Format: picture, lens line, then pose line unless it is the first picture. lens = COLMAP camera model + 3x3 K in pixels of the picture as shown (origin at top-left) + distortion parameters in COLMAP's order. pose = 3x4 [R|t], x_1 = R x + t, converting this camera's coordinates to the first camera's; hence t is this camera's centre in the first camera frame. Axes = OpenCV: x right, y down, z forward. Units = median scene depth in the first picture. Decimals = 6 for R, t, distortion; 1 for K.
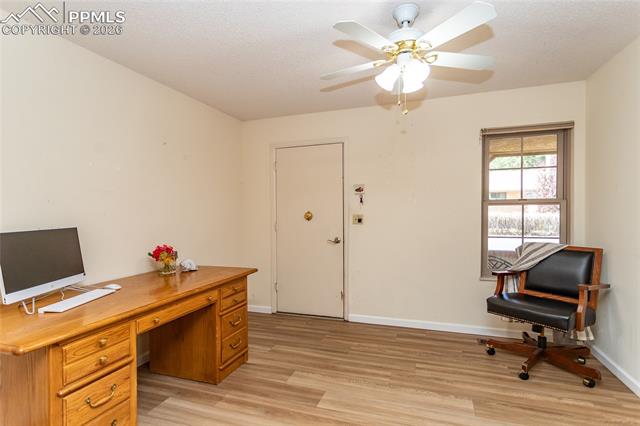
lens RADIAL K [[313.6, 0, 320.3], [0, 313.6, 207.9], [0, 0, 1]] dist [-0.000614, 0.000002]
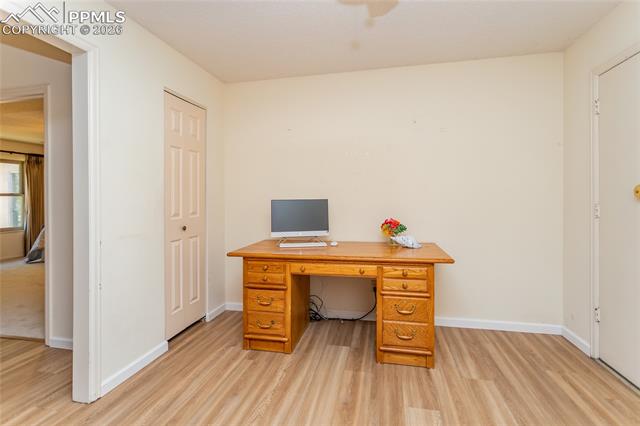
lens RADIAL K [[319.9, 0, 319.7], [0, 319.9, 193.4], [0, 0, 1]] dist [0.003918, 0.000701]
pose [[0.122504, -0.006048, -0.992450, 0.637606], [0.017288, 0.999843, -0.003959, 0.035752], [0.992317, -0.016673, 0.122589, 0.699563]]
